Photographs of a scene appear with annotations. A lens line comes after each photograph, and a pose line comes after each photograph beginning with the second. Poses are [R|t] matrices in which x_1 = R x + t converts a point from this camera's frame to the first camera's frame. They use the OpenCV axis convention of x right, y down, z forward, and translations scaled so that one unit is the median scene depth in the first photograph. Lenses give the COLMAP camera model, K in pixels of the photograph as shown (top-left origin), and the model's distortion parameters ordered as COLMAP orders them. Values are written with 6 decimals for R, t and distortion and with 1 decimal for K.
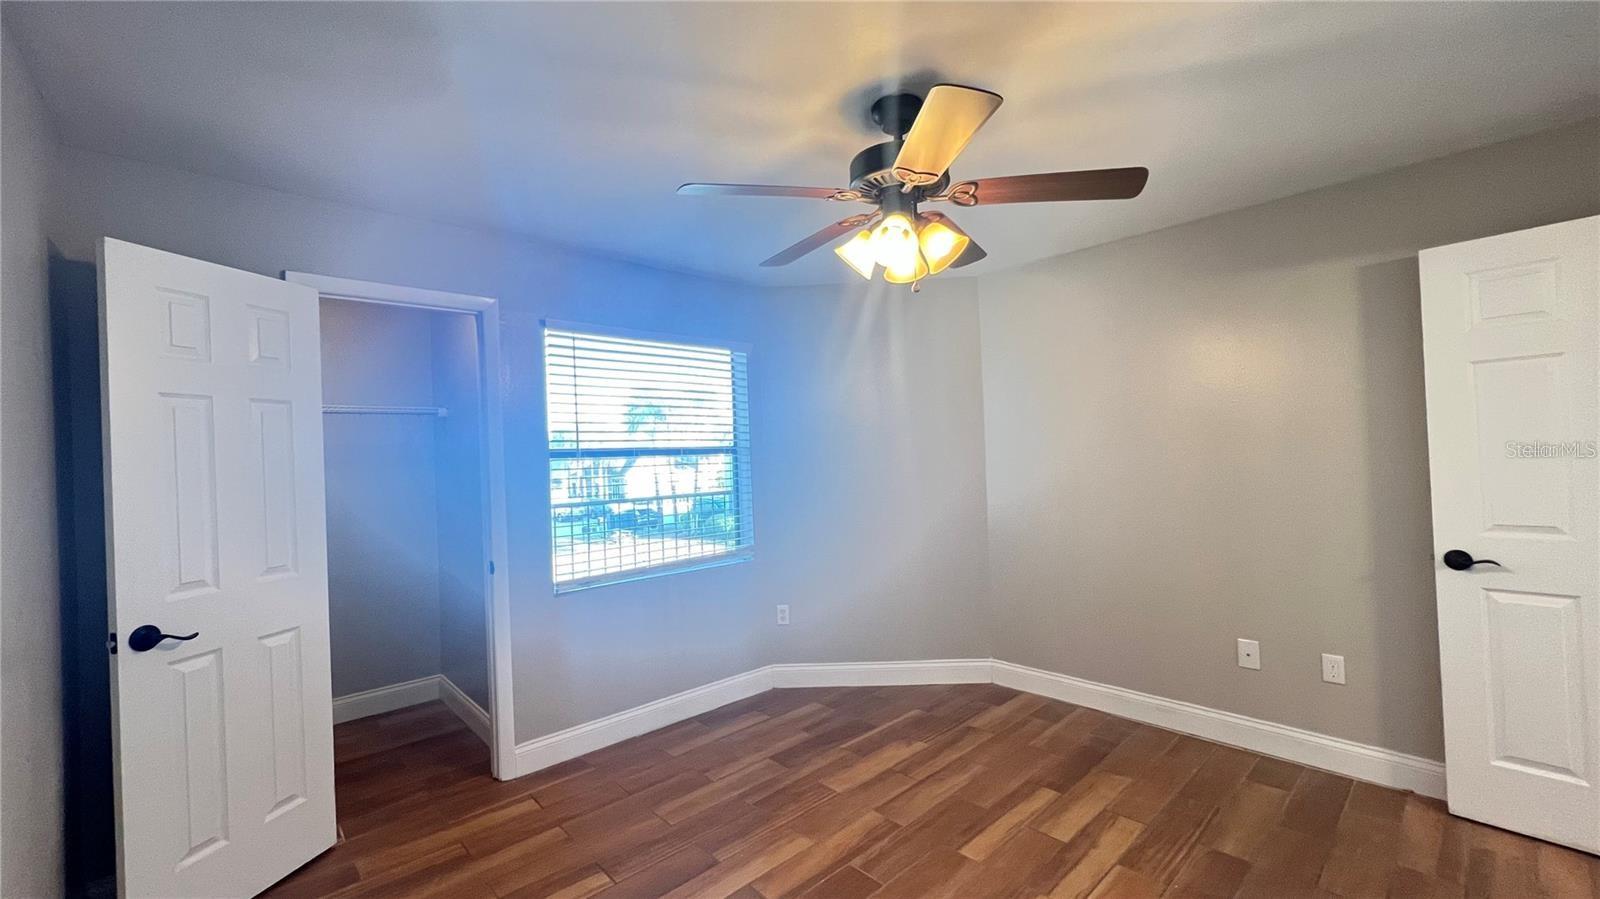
lens RADIAL K [[636.9, 0, 799.8], [0, 636.9, 468.0], [0, 0, 1]] dist [-0.000555, -0.000012]
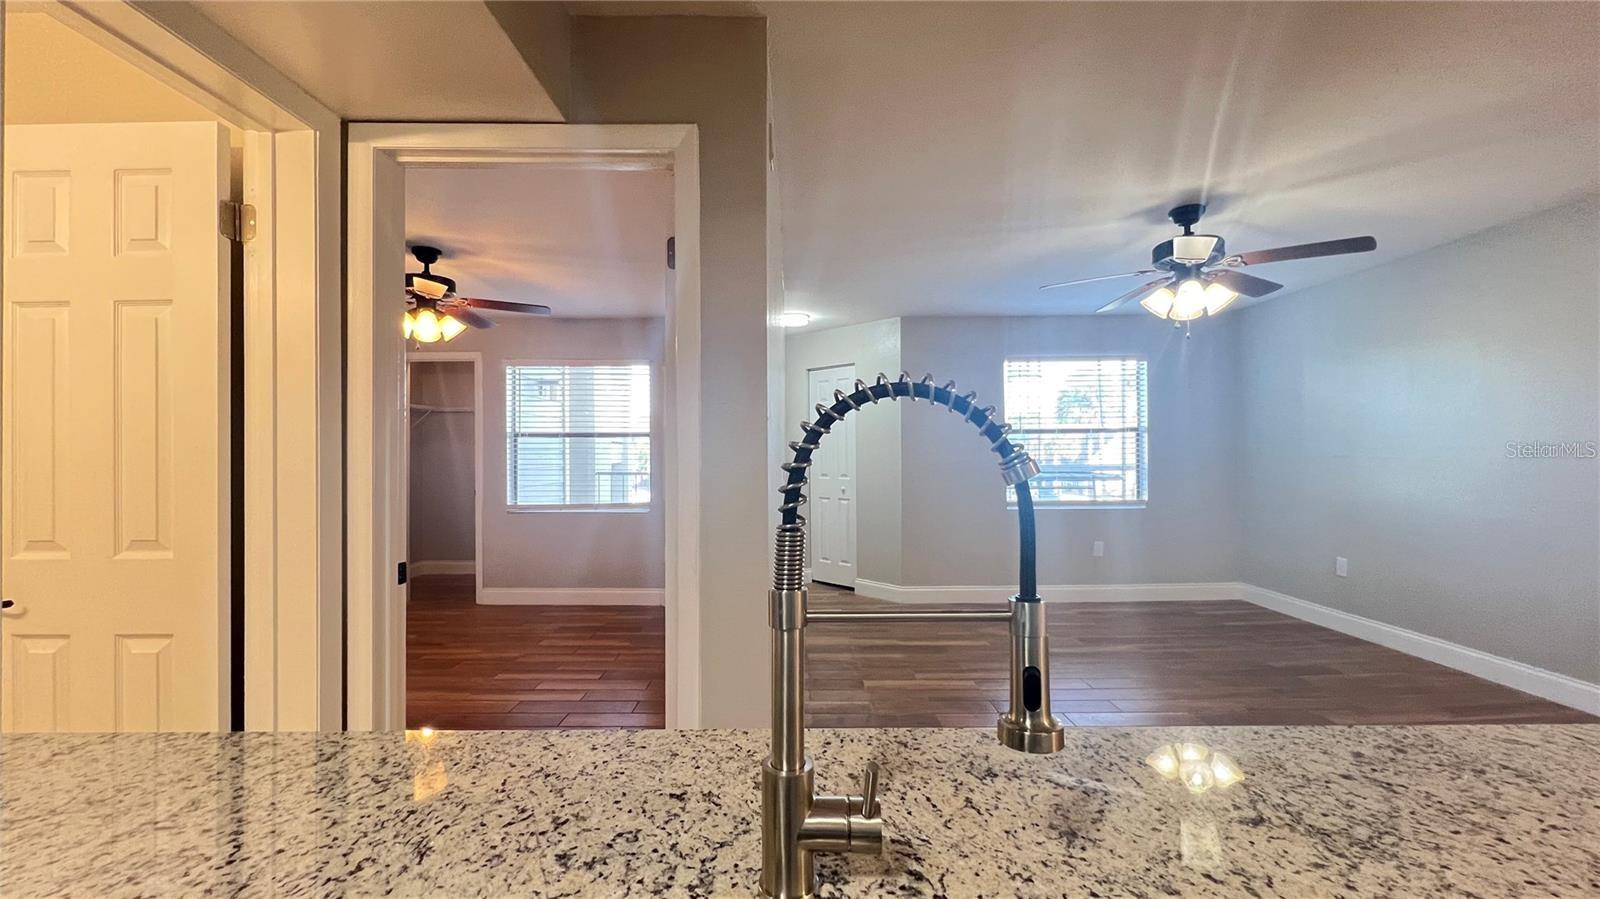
lens RADIAL K [[636.9, 0, 796.1], [0, 636.9, 443.5], [0, 0, 1]] dist [-0.001668, 0.000149]
pose [[0.742080, 0.023728, -0.669892, 1.544070], [-0.034650, 0.999395, -0.002984, -0.020623], [0.669416, 0.025426, 0.742453, 0.211996]]
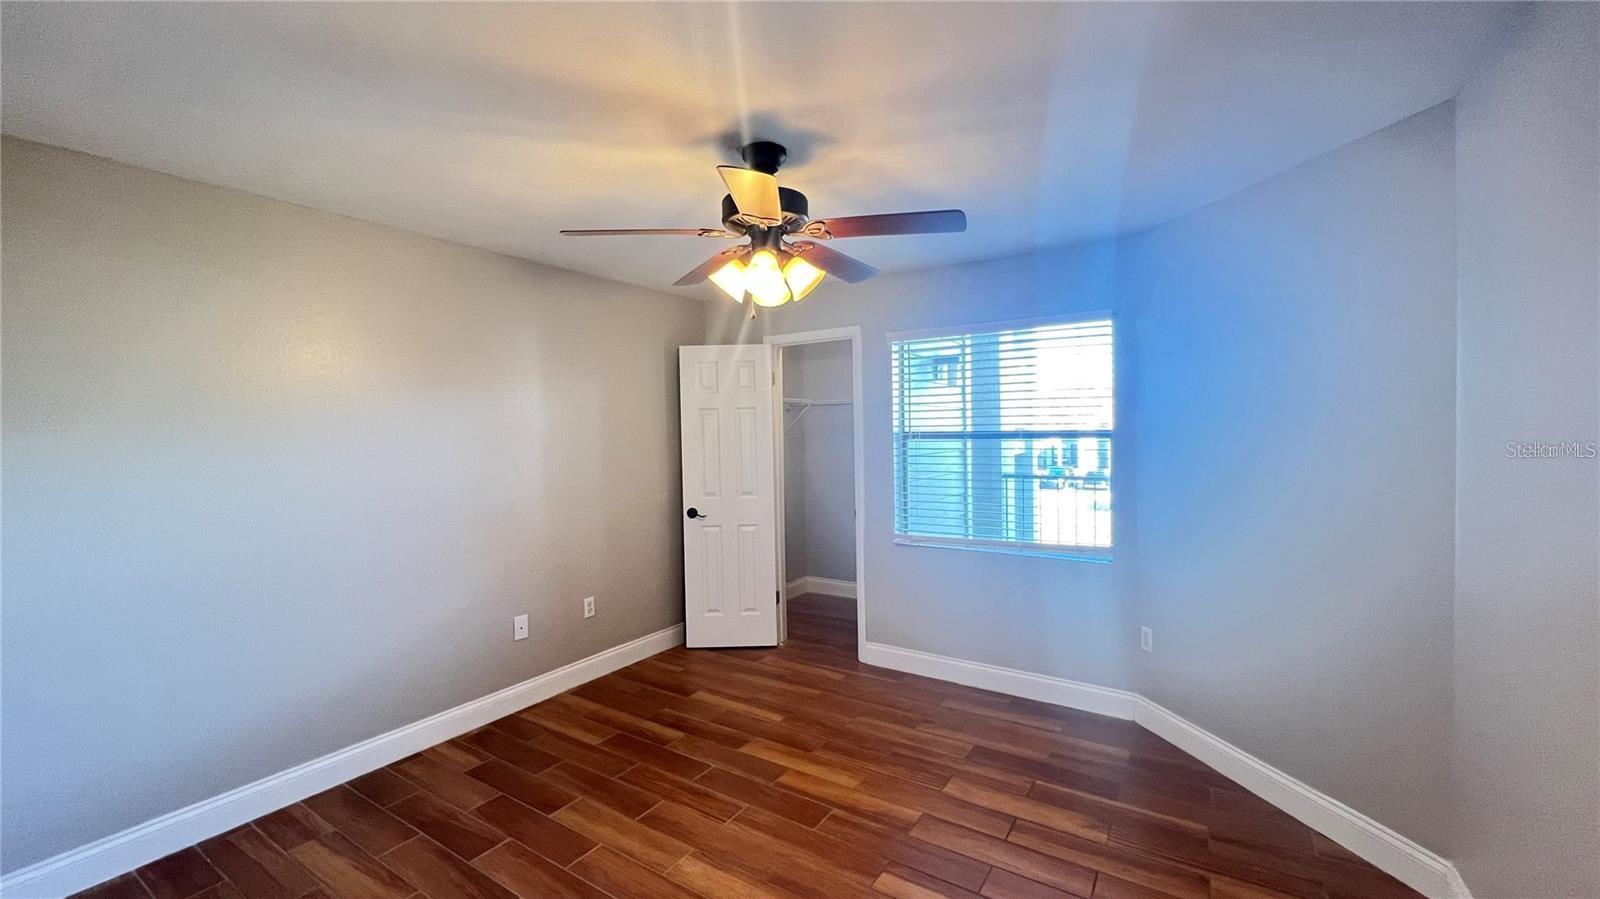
lens RADIAL K [[639.6, 0, 791.9], [0, 639.6, 448.1], [0, 0, 1]] dist [-0.000069, 0.000341]
pose [[0.247259, 0.057447, -0.967245, 0.892345], [-0.011683, 0.998345, 0.056308, -0.075188], [0.968879, -0.002622, 0.247521, 0.499184]]
